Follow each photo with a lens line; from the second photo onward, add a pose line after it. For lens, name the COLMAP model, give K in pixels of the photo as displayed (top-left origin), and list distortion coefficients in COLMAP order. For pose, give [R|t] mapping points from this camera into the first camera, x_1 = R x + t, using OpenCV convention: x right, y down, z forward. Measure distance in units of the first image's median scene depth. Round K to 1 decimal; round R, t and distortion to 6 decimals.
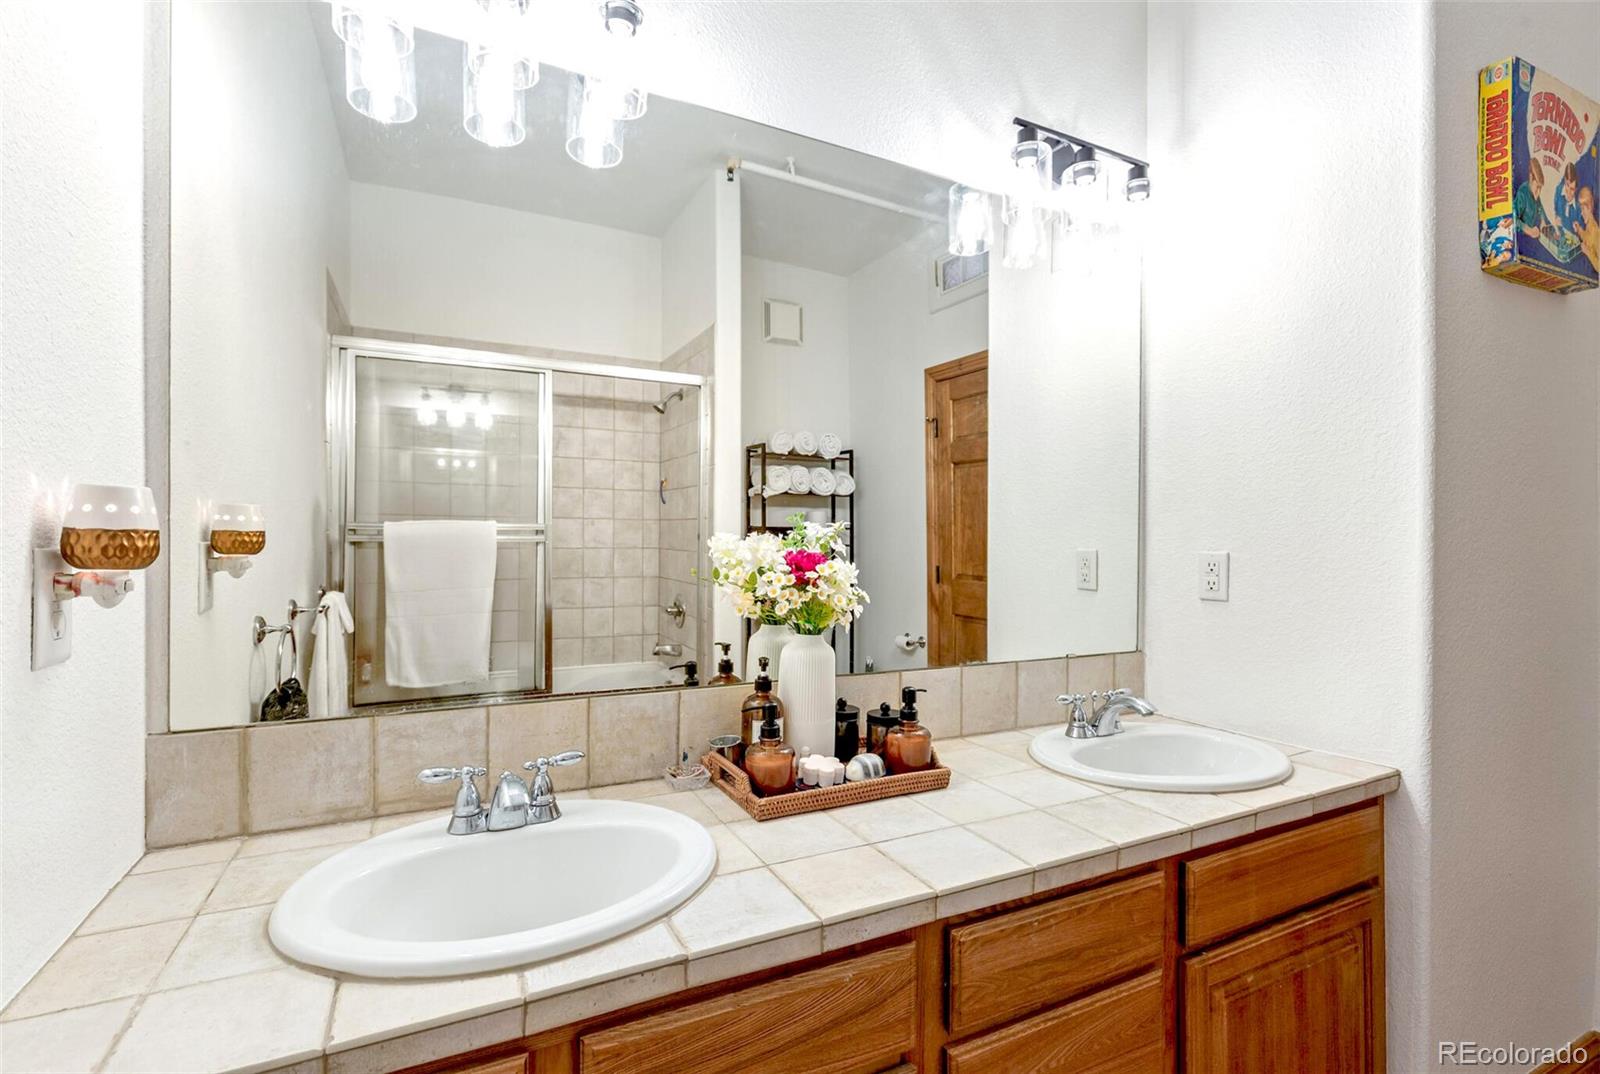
lens RADIAL K [[792.9, 0, 801.8], [0, 792.9, 544.6], [0, 0, 1]] dist [-0.001570, -0.000148]
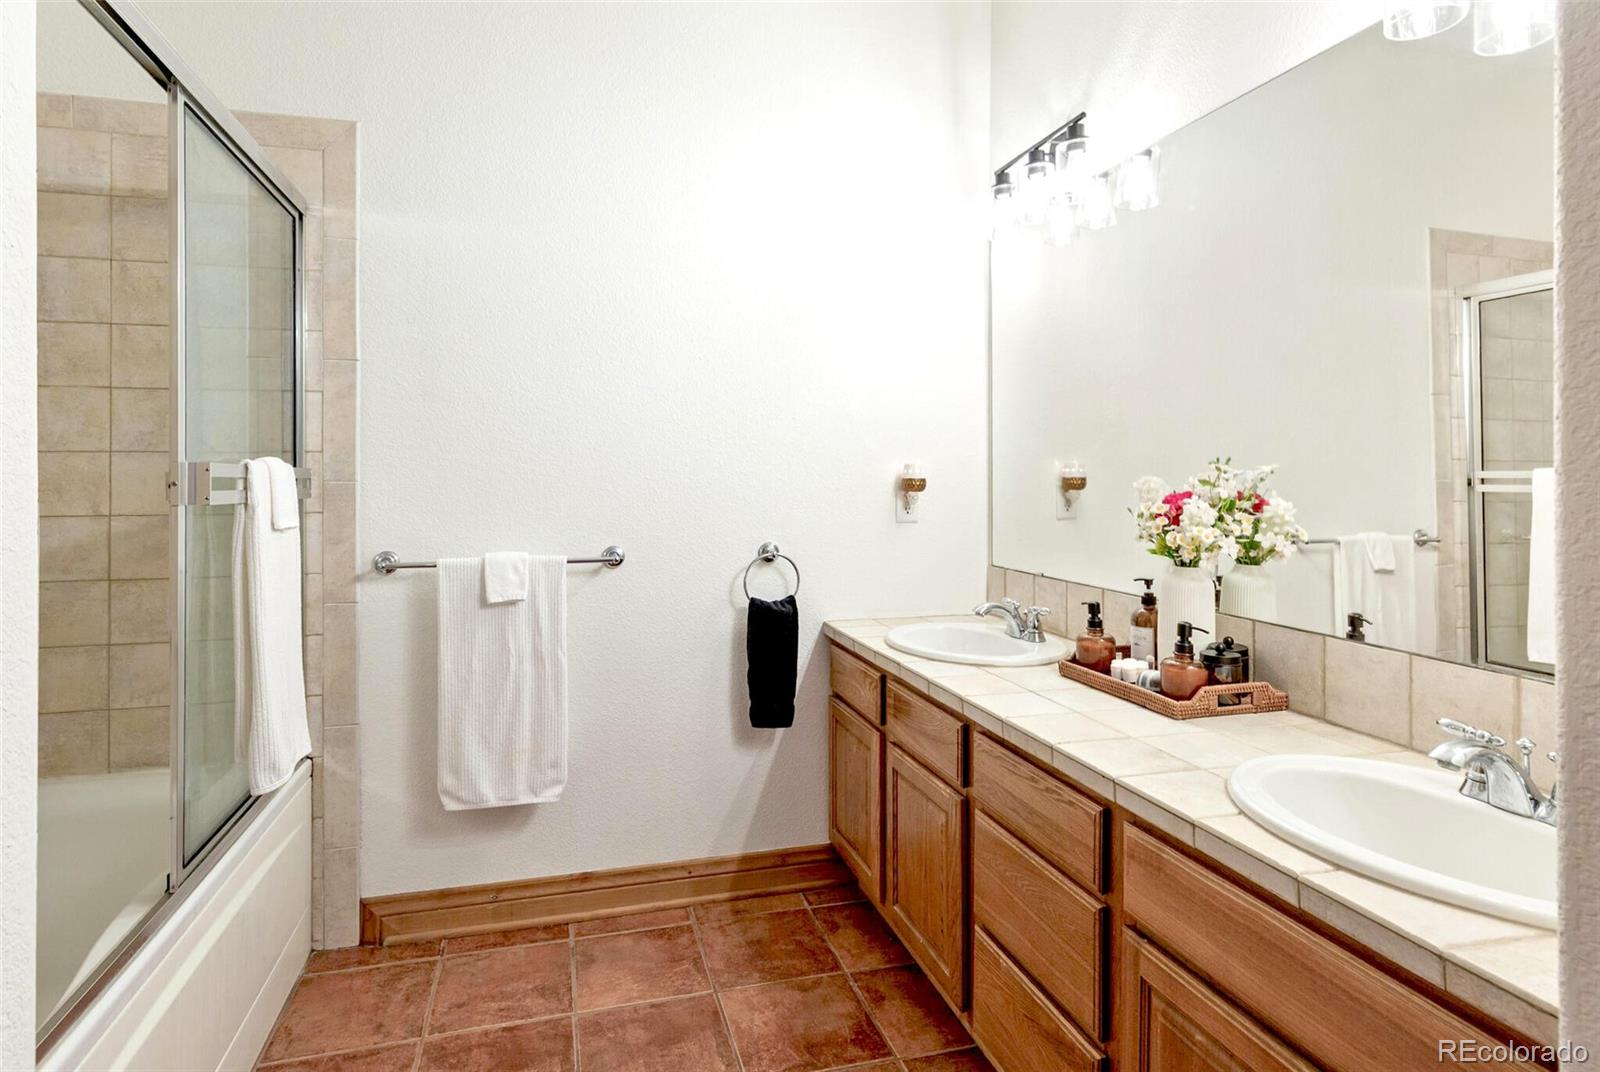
lens RADIAL K [[876.3, 0, 799.5], [0, 876.3, 482.3], [0, 0, 1]] dist [0.001424, -0.000079]
pose [[-0.227882, -0.003575, -0.973682, 1.605098], [0.002080, 0.999989, -0.004158, 0.004585], [0.973687, -0.002973, -0.227872, 0.873363]]
